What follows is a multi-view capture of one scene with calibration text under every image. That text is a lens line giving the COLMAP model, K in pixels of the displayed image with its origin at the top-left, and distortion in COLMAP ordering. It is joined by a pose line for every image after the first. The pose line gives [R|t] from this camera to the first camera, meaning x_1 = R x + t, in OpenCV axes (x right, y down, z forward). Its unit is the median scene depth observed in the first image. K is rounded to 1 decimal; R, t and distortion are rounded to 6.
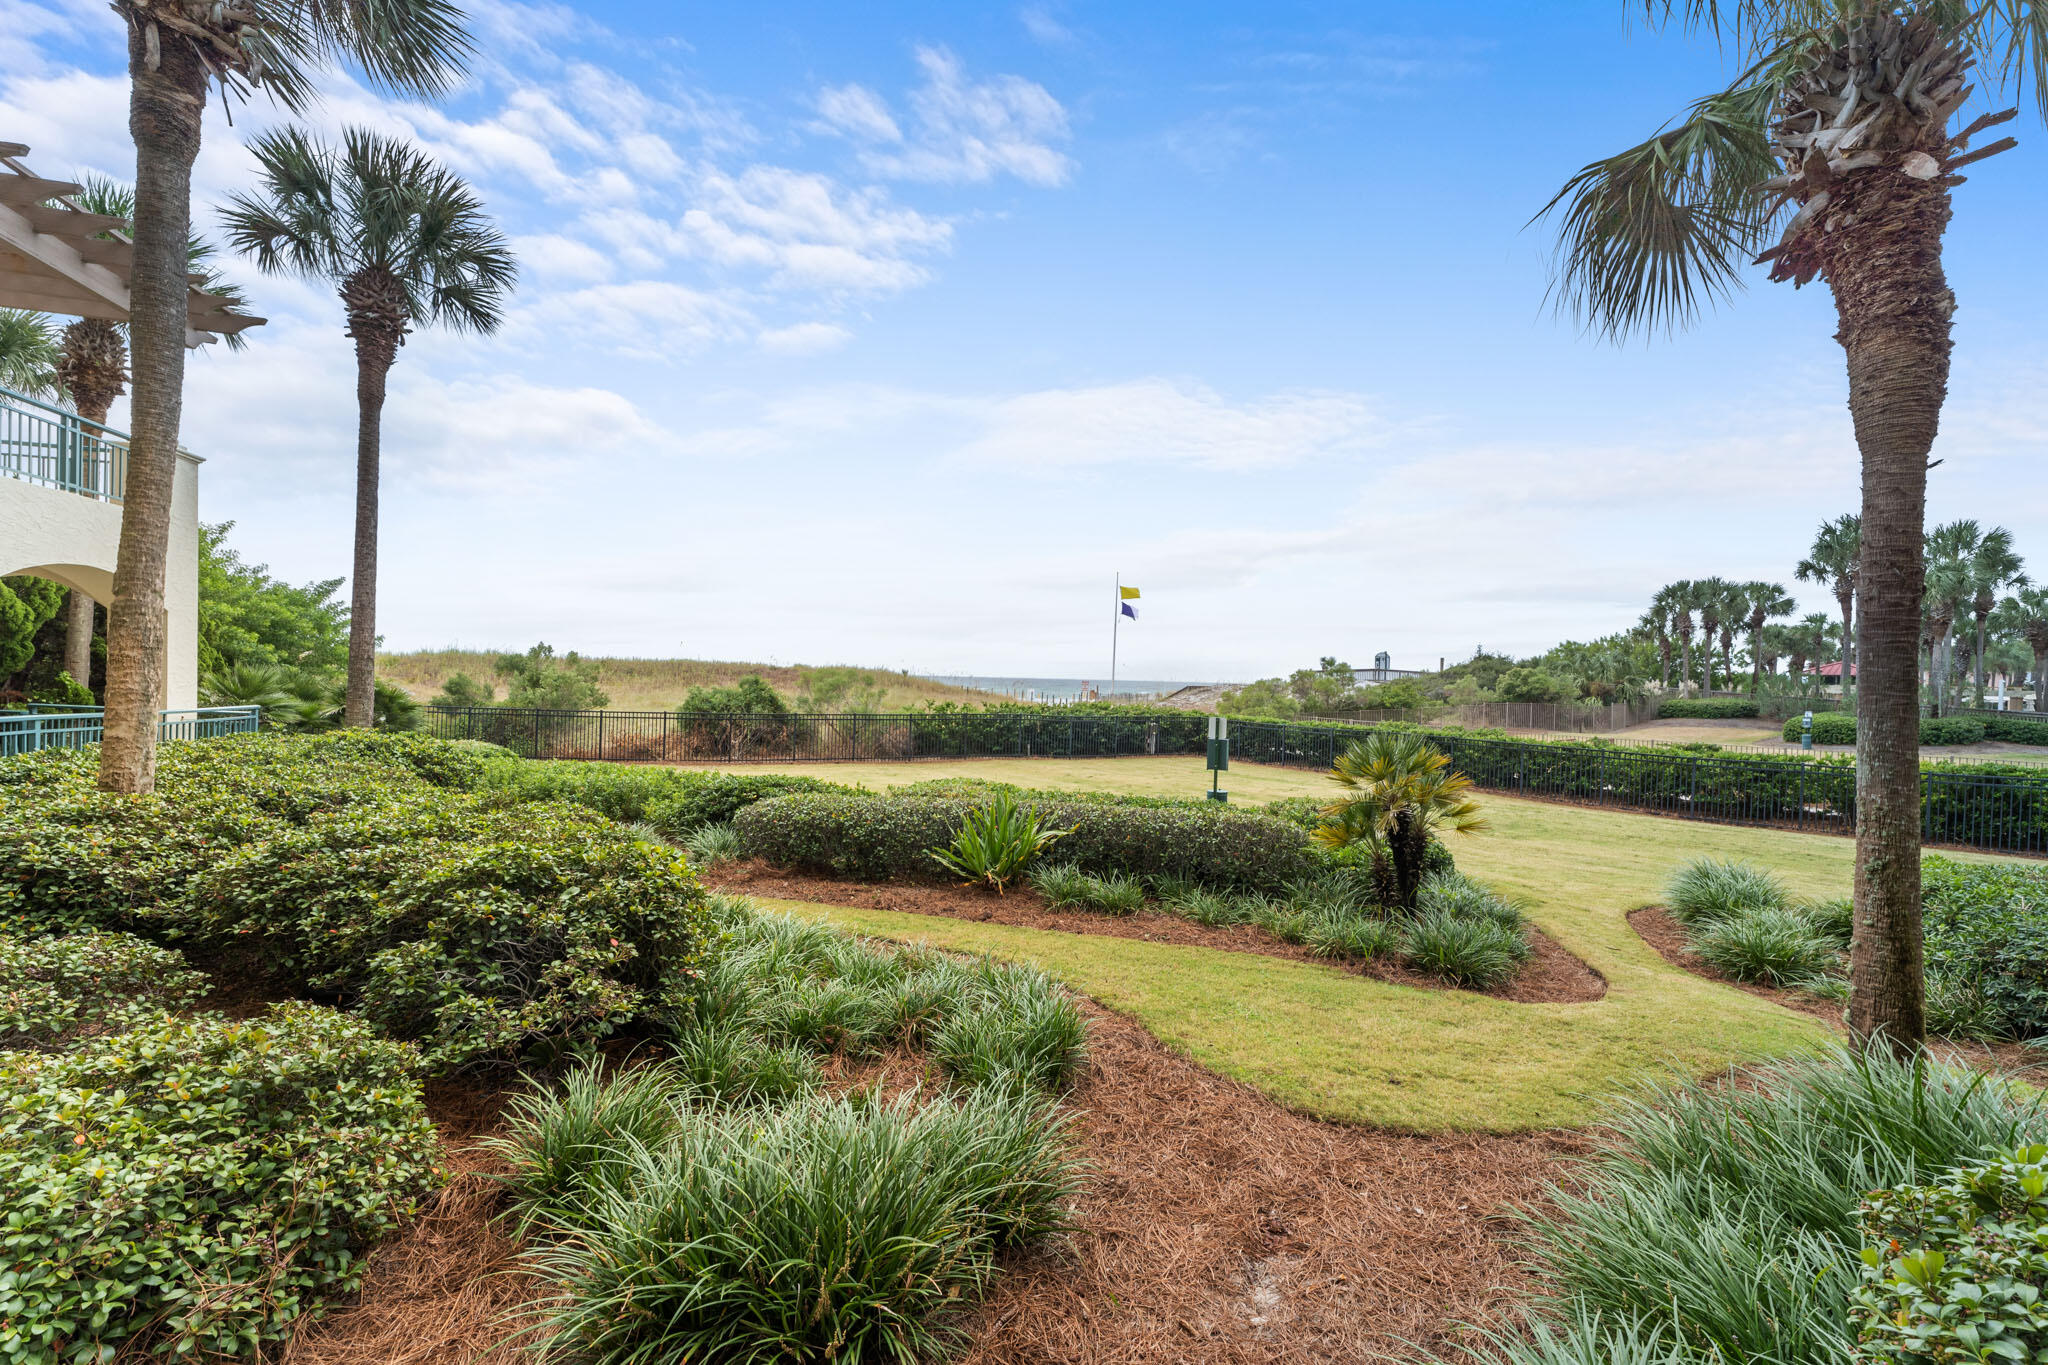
lens RADIAL K [[822.8, 0, 1025.6], [0, 822.8, 693.2], [0, 0, 1]] dist [0.001038, -0.000711]
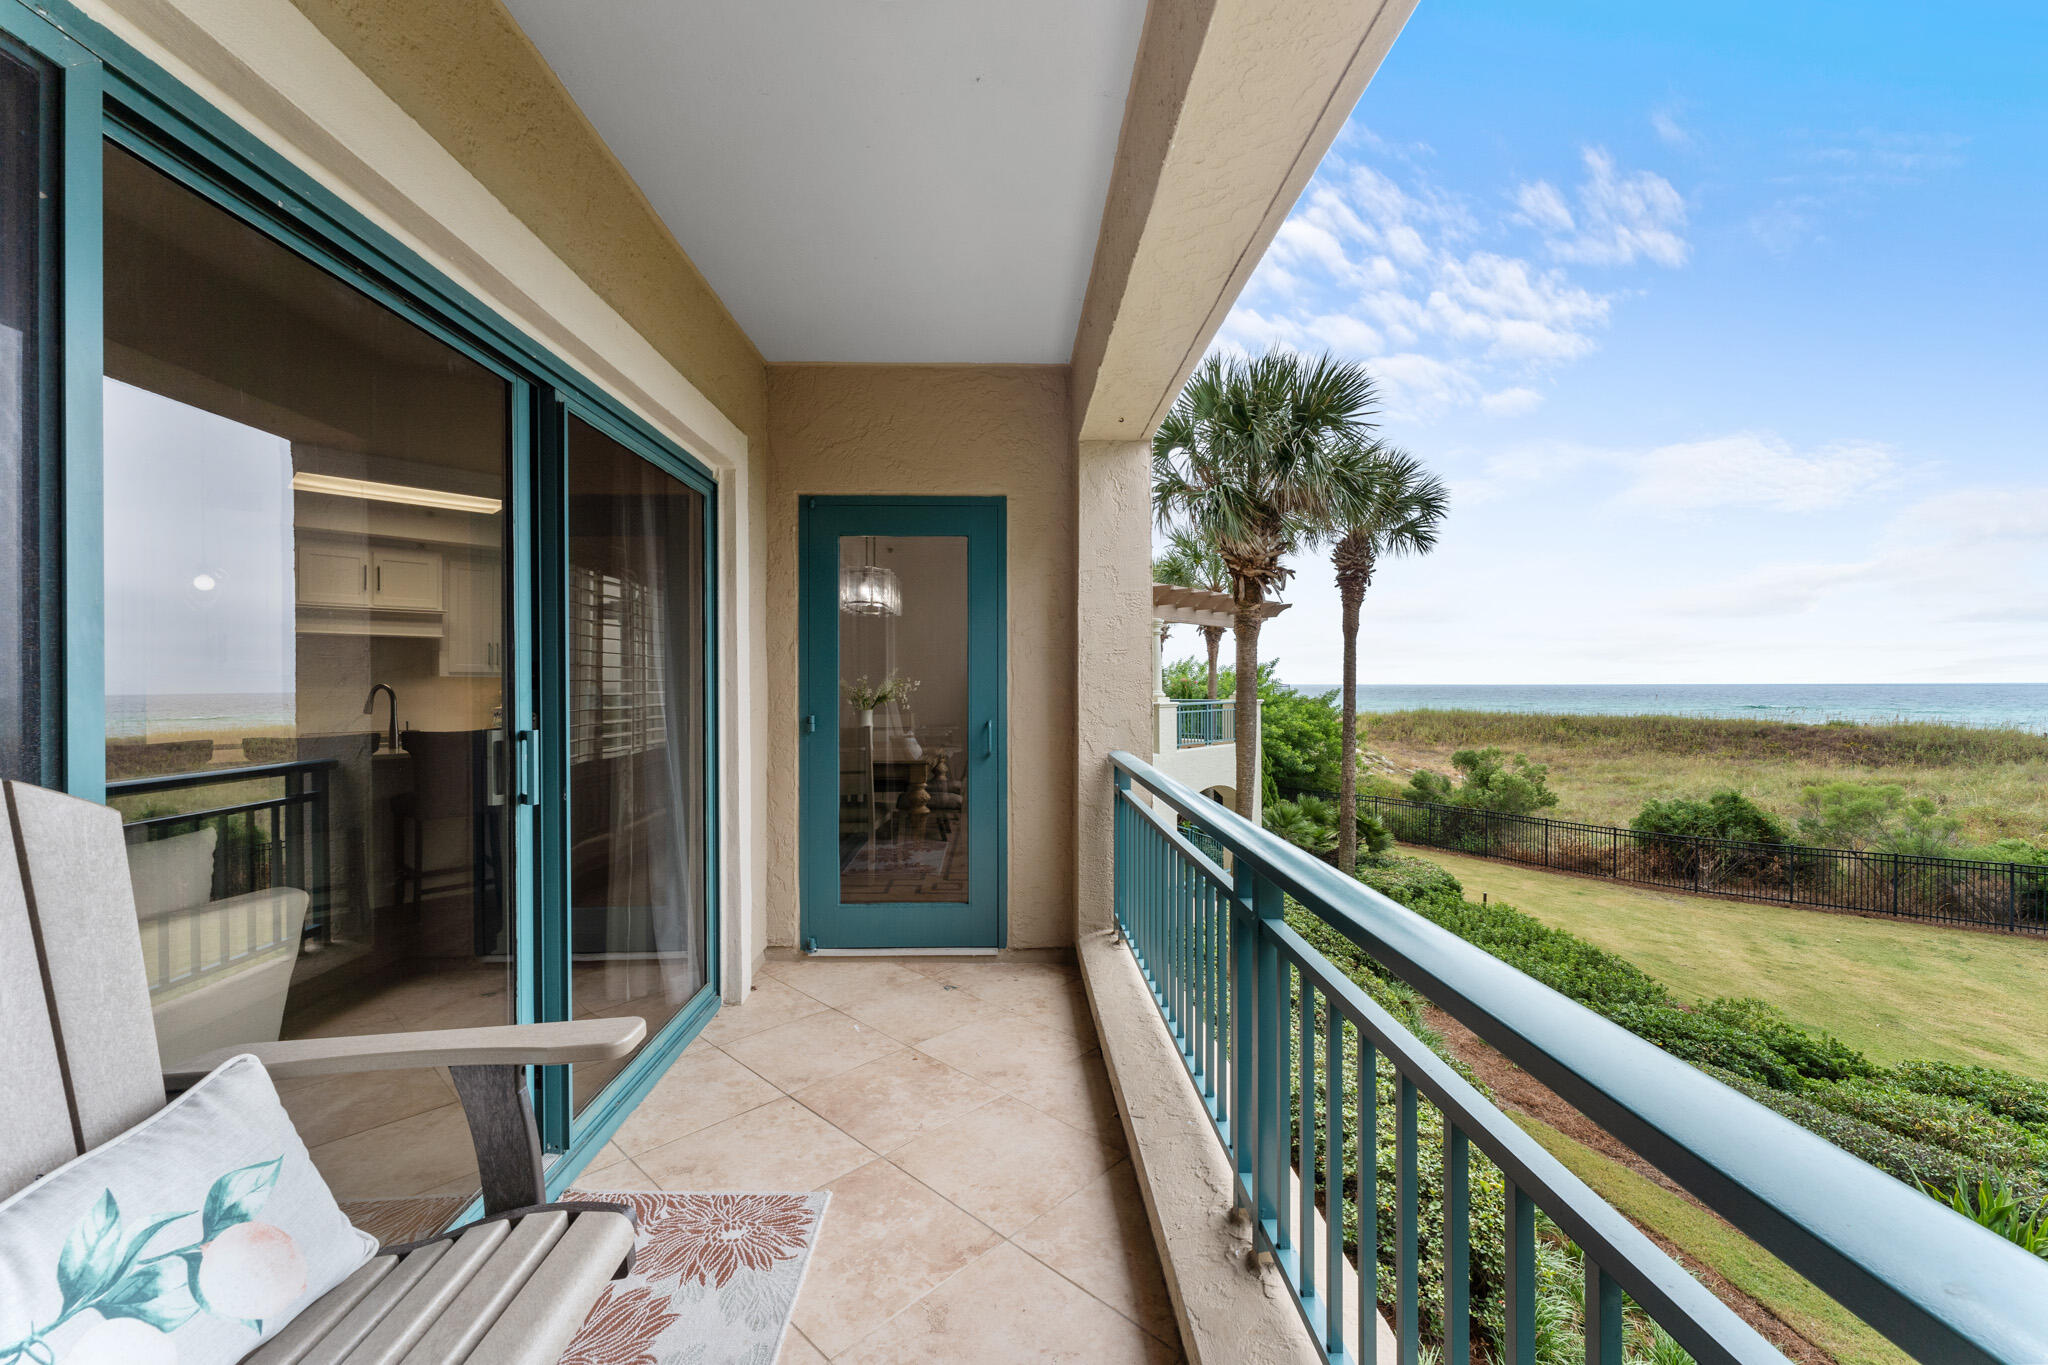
lens RADIAL K [[822.8, 0, 1016.4], [0, 822.8, 682.7], [0, 0, 1]] dist [0.001038, -0.000711]
pose [[0.476349, -0.027641, -0.878822, 0.093221], [0.002177, 0.999540, -0.030258, -0.134259], [0.879254, 0.012500, 0.476190, -0.095118]]
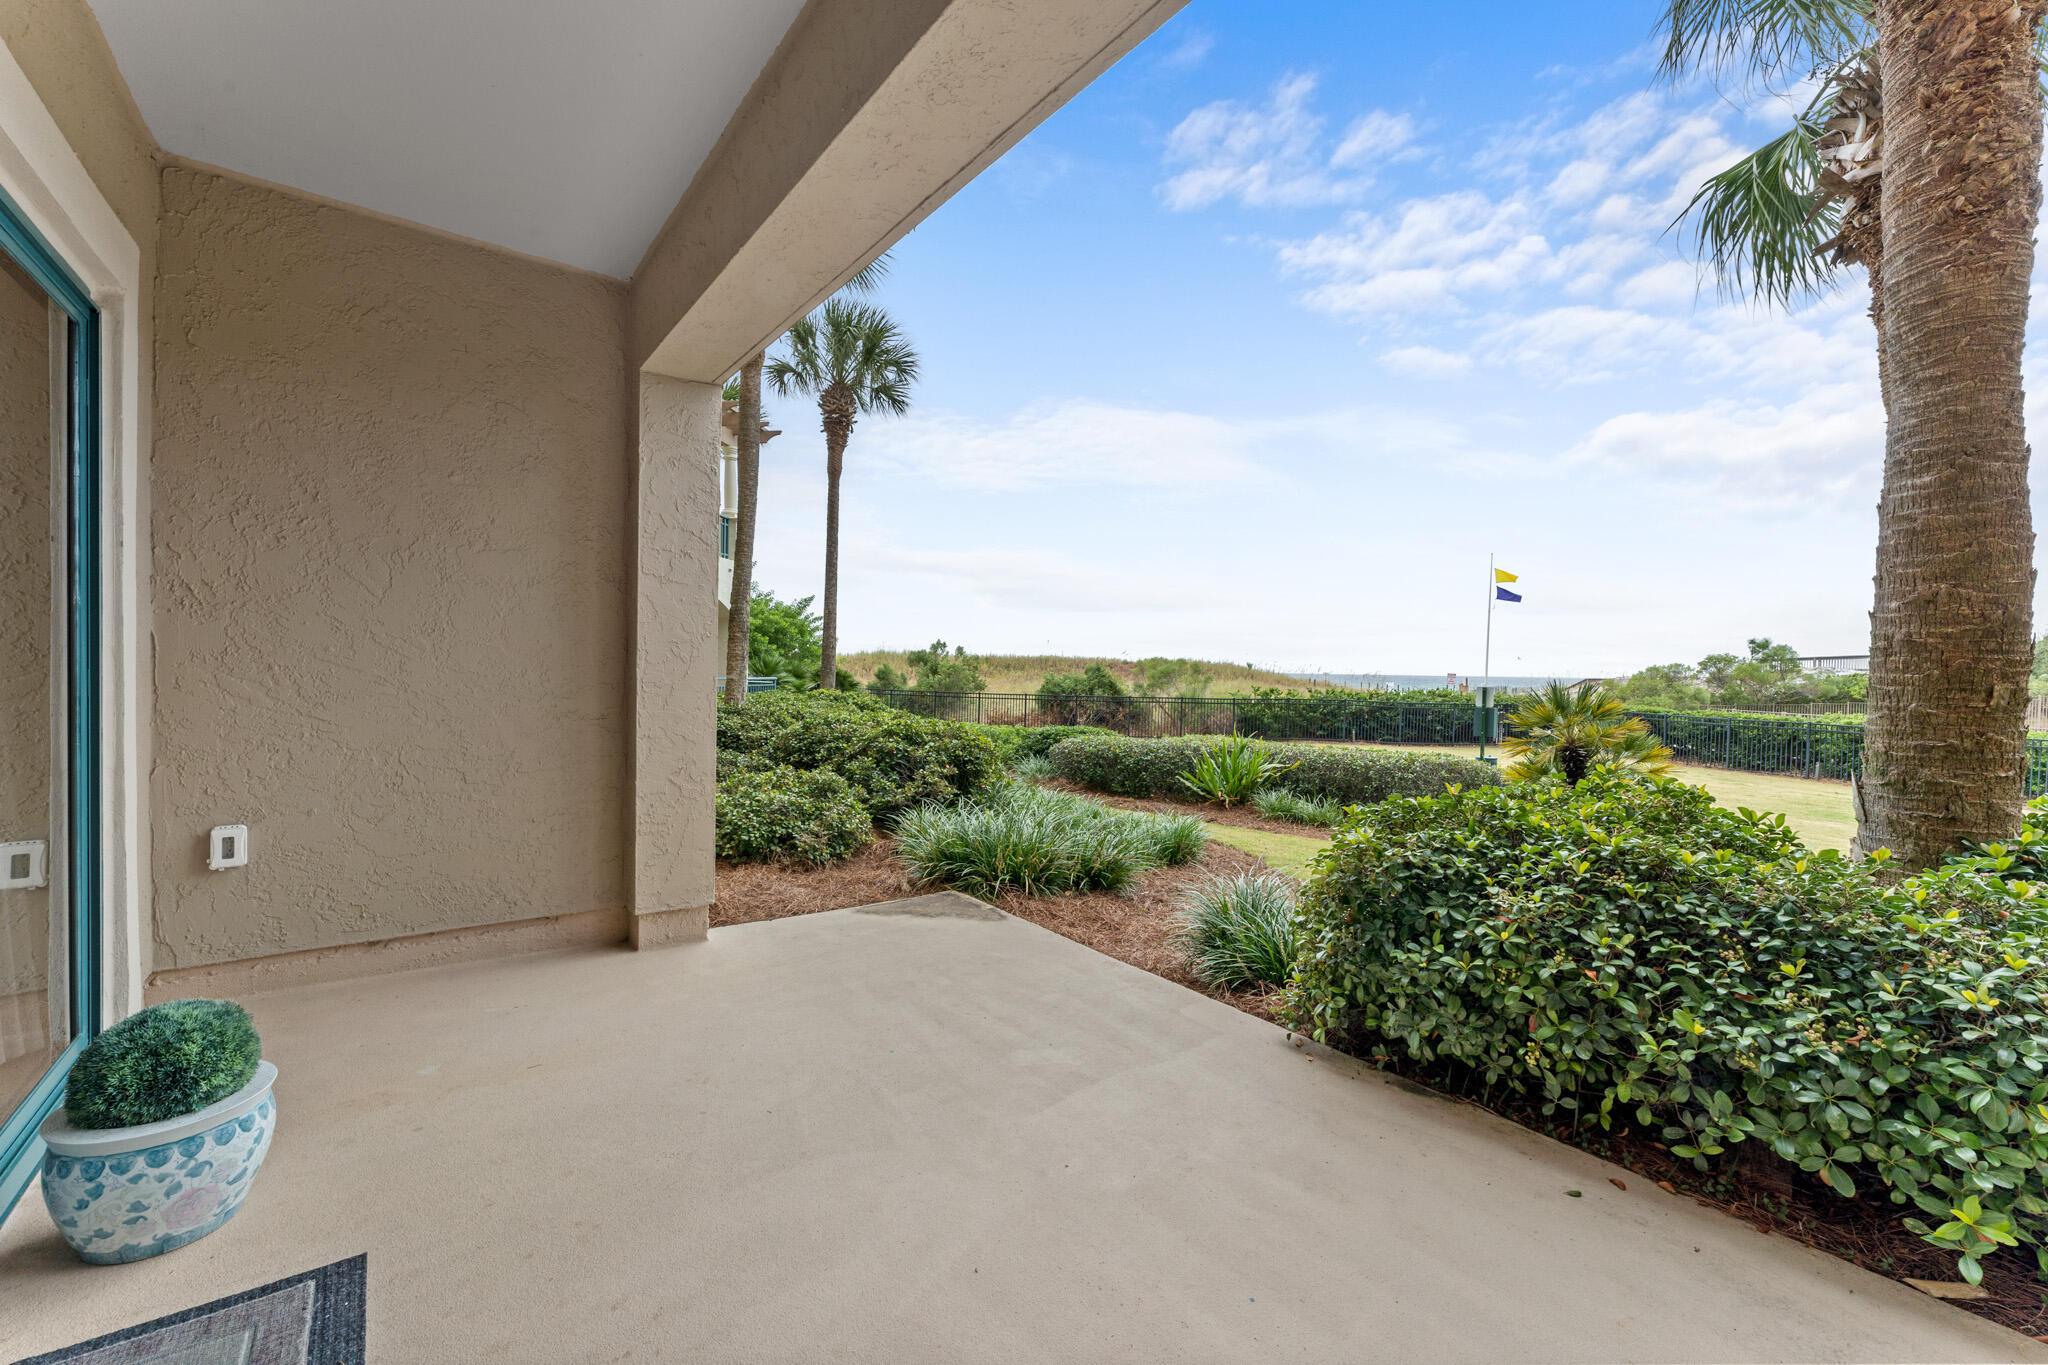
lens RADIAL K [[822.8, 0, 1024.2], [0, 822.8, 688.0], [0, 0, 1]] dist [0.001038, -0.000711]
pose [[0.906532, 0.001179, -0.422136, 0.080873], [-0.003274, 0.999986, -0.004237, 0.021052], [0.422125, 0.005223, 0.906522, -0.114528]]
